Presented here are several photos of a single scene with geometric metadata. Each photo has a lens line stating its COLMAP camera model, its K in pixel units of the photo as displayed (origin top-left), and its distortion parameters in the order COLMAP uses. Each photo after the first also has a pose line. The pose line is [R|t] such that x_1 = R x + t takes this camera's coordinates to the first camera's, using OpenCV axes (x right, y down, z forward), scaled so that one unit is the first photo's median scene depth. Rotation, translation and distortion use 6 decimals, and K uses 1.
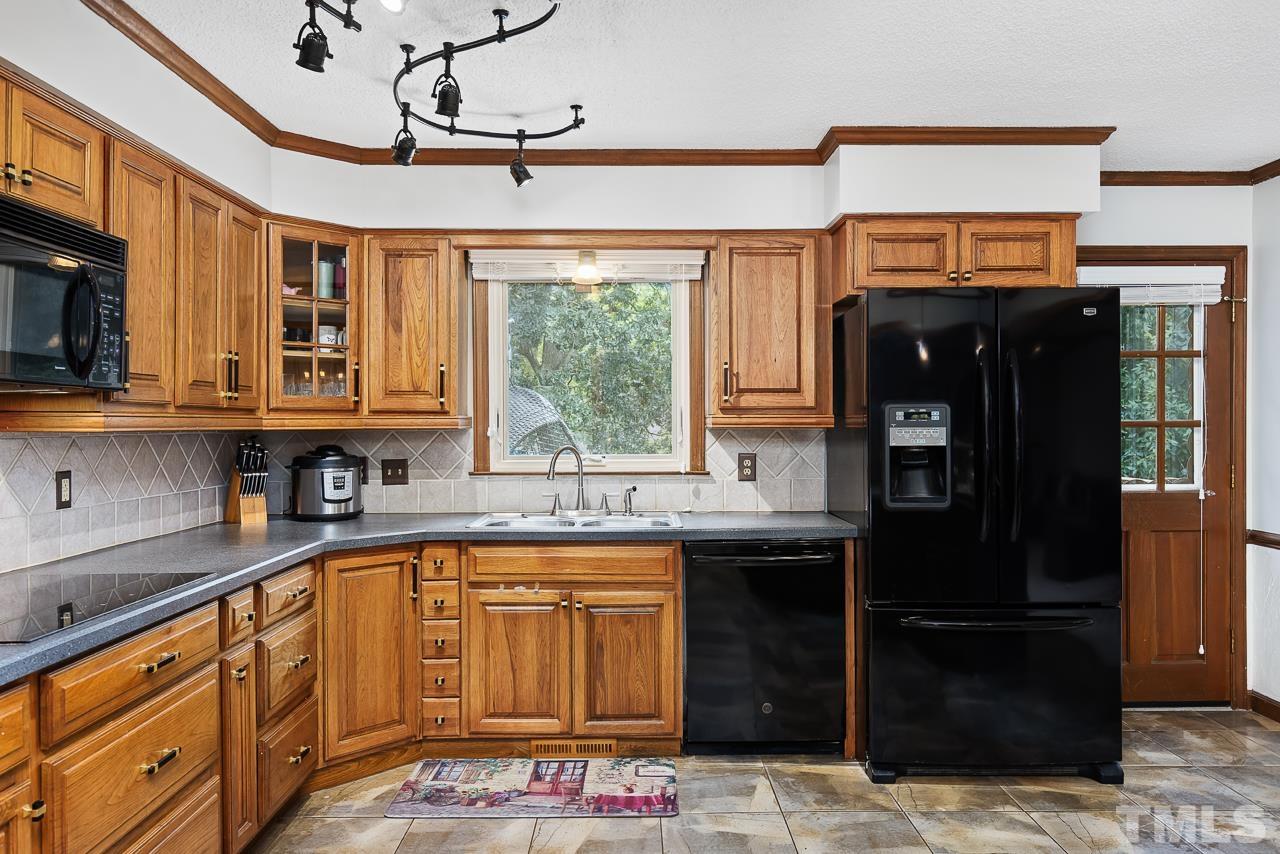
lens RADIAL K [[914.7, 0, 645.6], [0, 914.7, 425.0], [0, 0, 1]] dist [-0.007282, 0.007285]
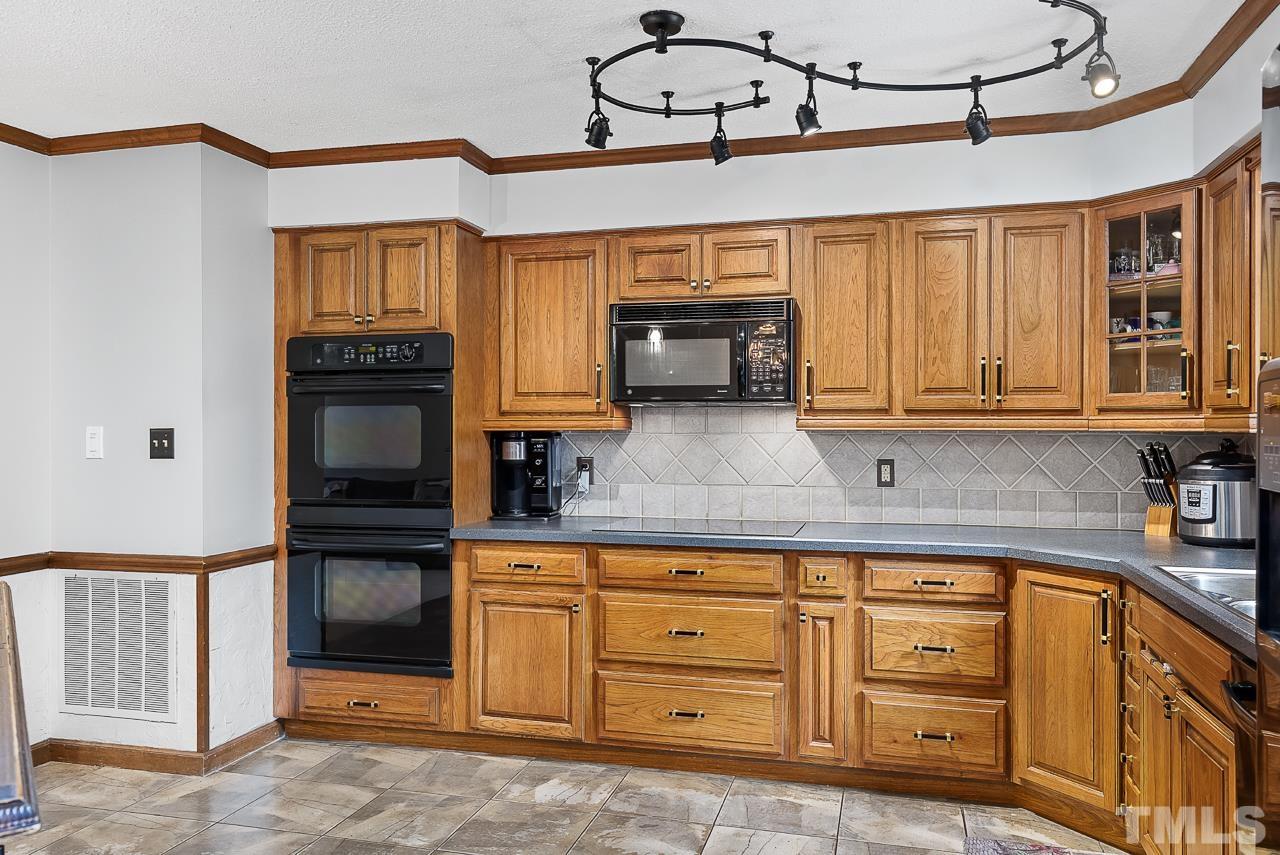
lens RADIAL K [[914.7, 0, 640.7], [0, 914.7, 426.9], [0, 0, 1]] dist [-0.007282, 0.007285]
pose [[-0.274503, 0.000410, -0.961586, 0.617366], [-0.002655, 0.999996, 0.001184, 0.000811], [0.961583, 0.002878, -0.274501, 0.806890]]
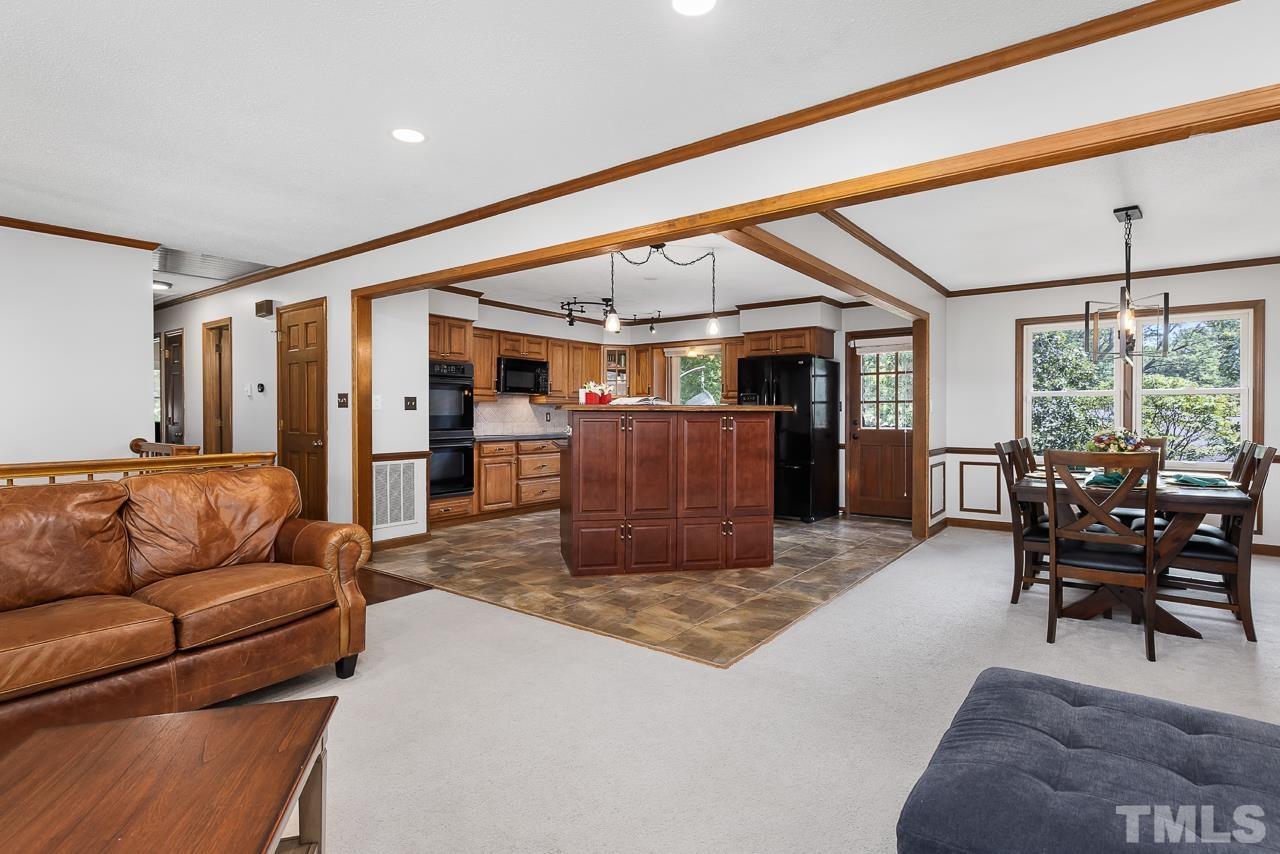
lens RADIAL K [[628.0, 0, 651.9], [0, 628.0, 419.8], [0, 0, 1]] dist [0.001607, -0.000451]
pose [[0.790648, 0.008405, -0.612213, 1.253618], [-0.005929, 0.999964, 0.006071, 0.049109], [0.612242, -0.001171, 0.790670, -0.842053]]
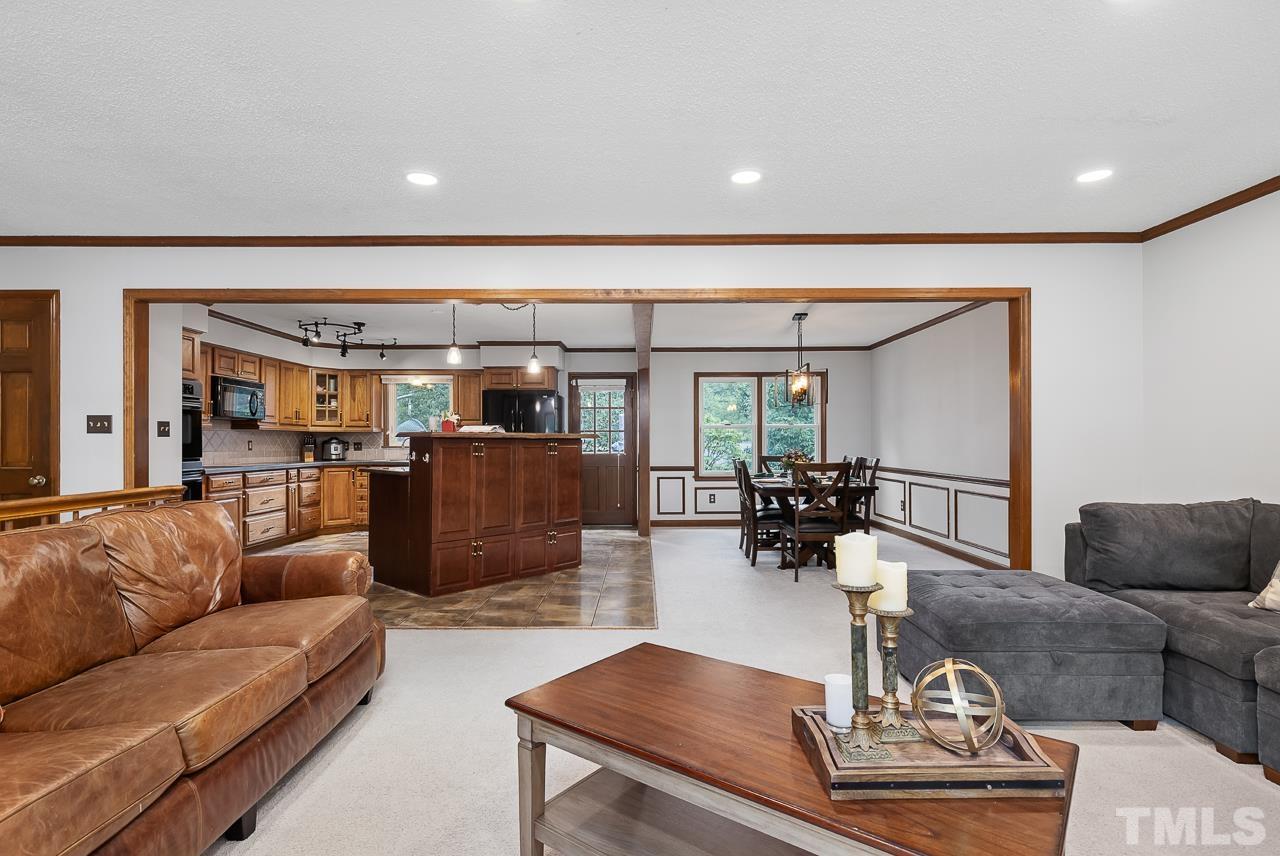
lens RADIAL K [[628.0, 0, 628.5], [0, 628.0, 437.3], [0, 0, 1]] dist [0.001607, -0.000451]
pose [[0.999408, -0.000088, -0.034412, 0.819788], [-0.000345, 0.999921, -0.012566, 0.054875], [0.034410, 0.012570, 0.999329, -1.244744]]
